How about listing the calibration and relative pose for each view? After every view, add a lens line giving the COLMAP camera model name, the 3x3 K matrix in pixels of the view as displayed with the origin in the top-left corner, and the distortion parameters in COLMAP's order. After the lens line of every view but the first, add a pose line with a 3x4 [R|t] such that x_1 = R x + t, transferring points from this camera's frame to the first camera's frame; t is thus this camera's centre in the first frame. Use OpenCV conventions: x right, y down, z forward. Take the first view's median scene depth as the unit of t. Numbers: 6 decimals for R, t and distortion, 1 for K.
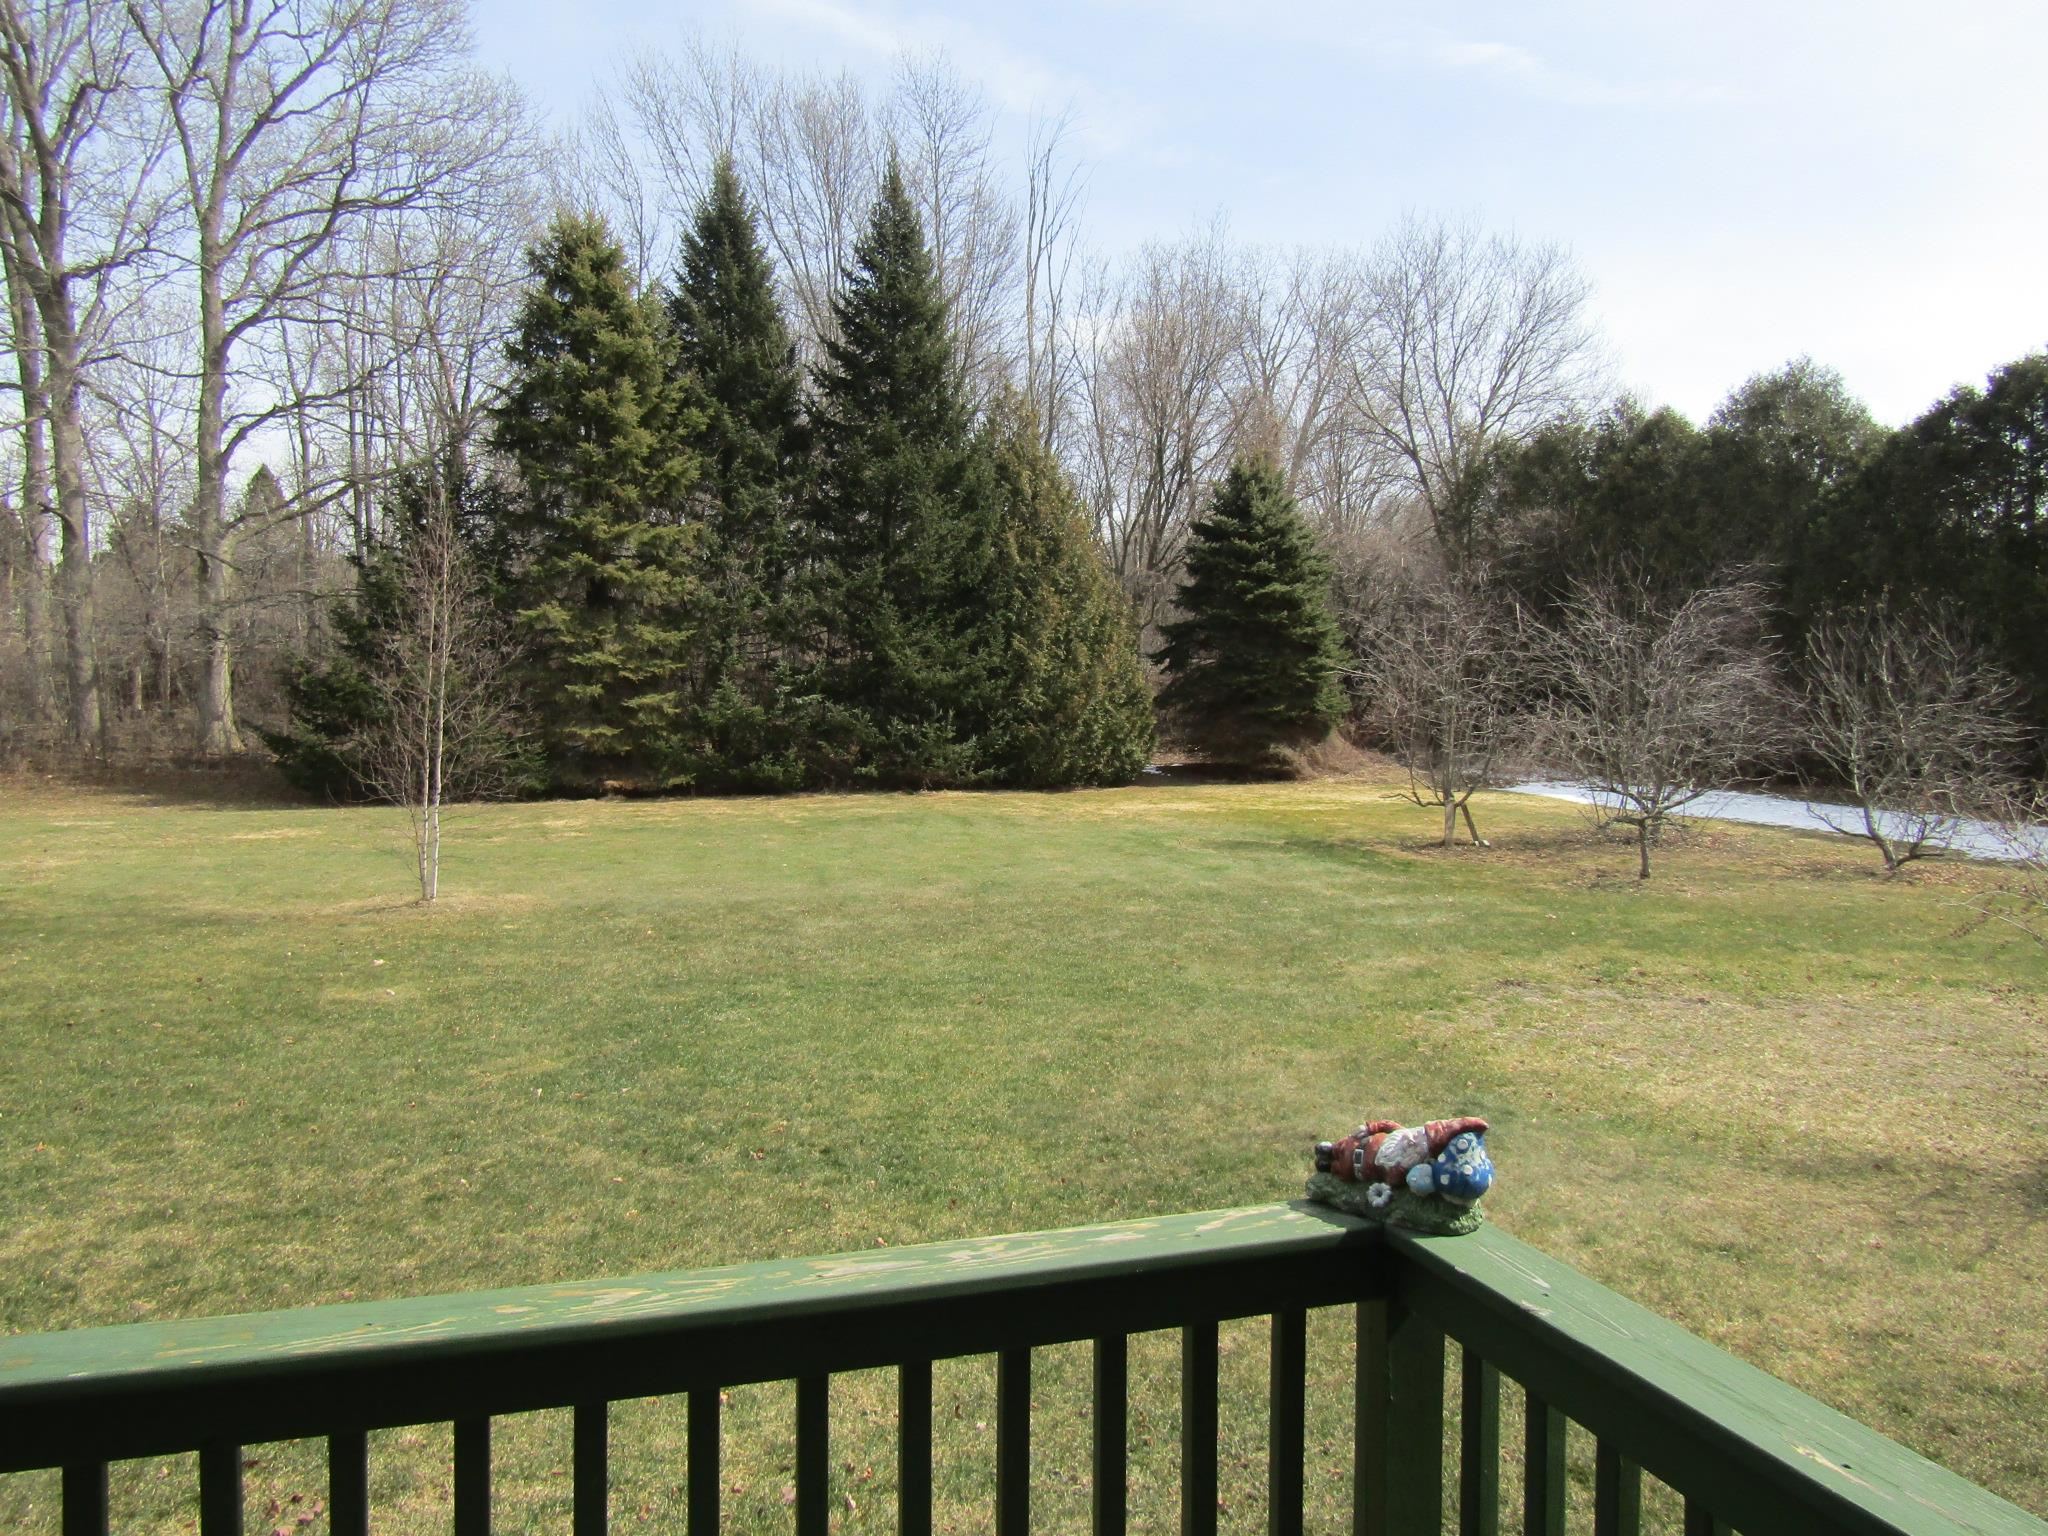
lens RADIAL K [[1443.0, 0, 1023.9], [0, 1443.0, 776.1], [0, 0, 1]] dist [-0.010891, -0.015132]
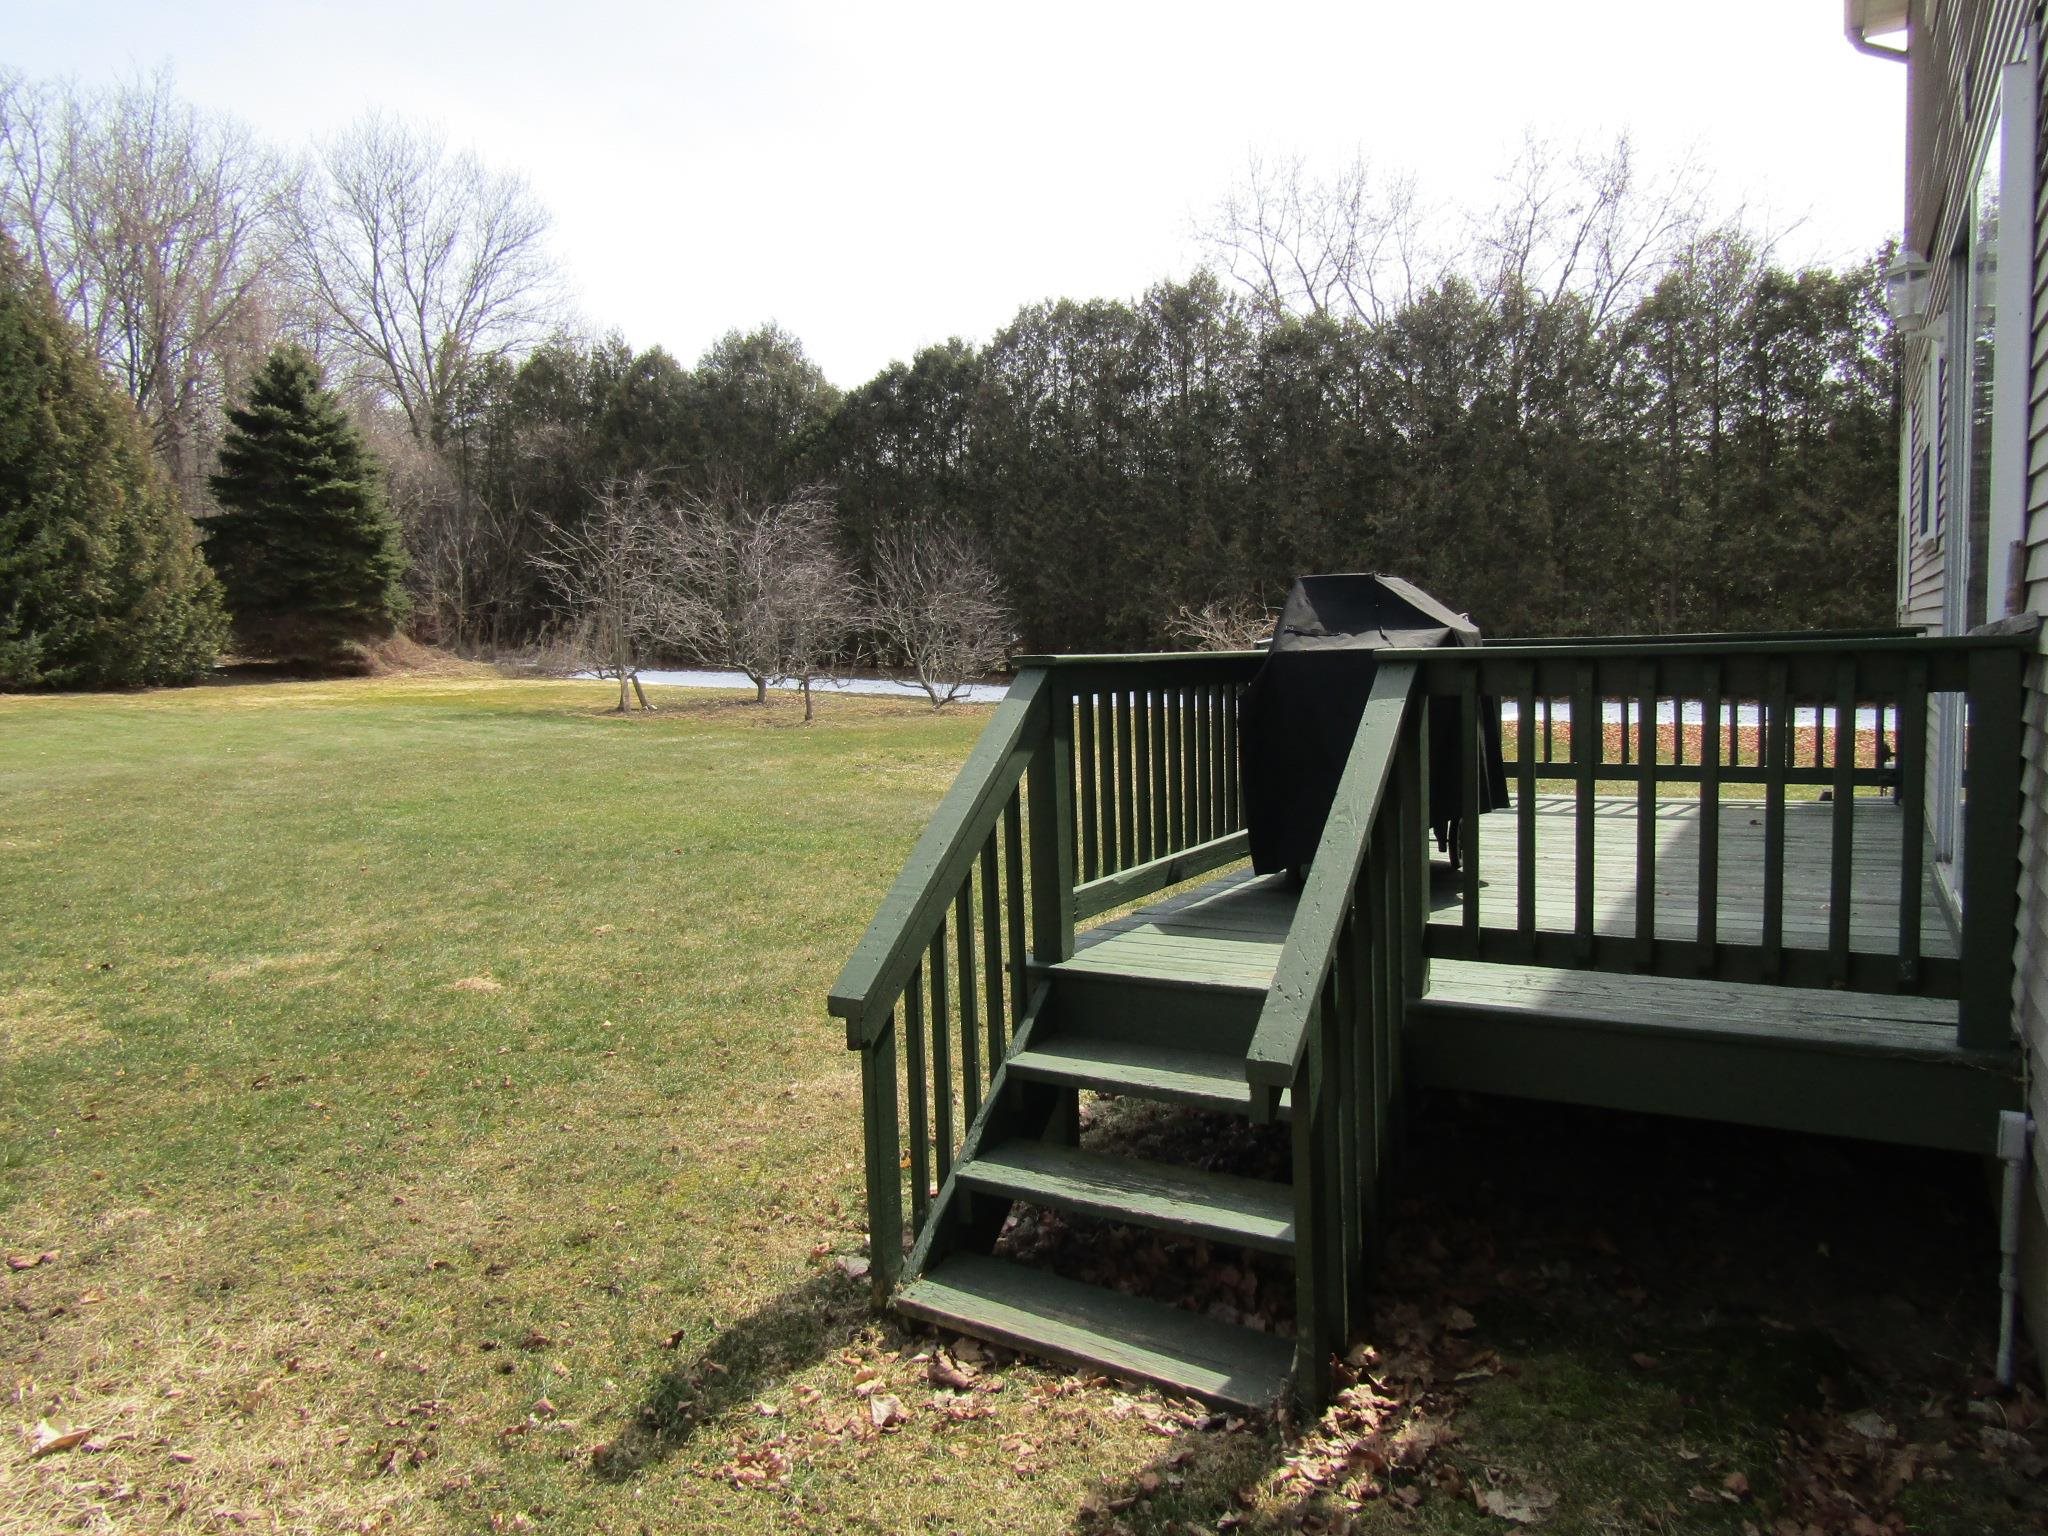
lens RADIAL K [[1443.0, 0, 1026.0], [0, 1443.0, 766.9], [0, 0, 1]] dist [-0.010891, -0.015132]
pose [[0.724963, -0.071885, 0.685027, -0.175830], [0.037267, 0.997176, 0.065201, 0.018057], [-0.687779, -0.021739, 0.725595, -0.057038]]
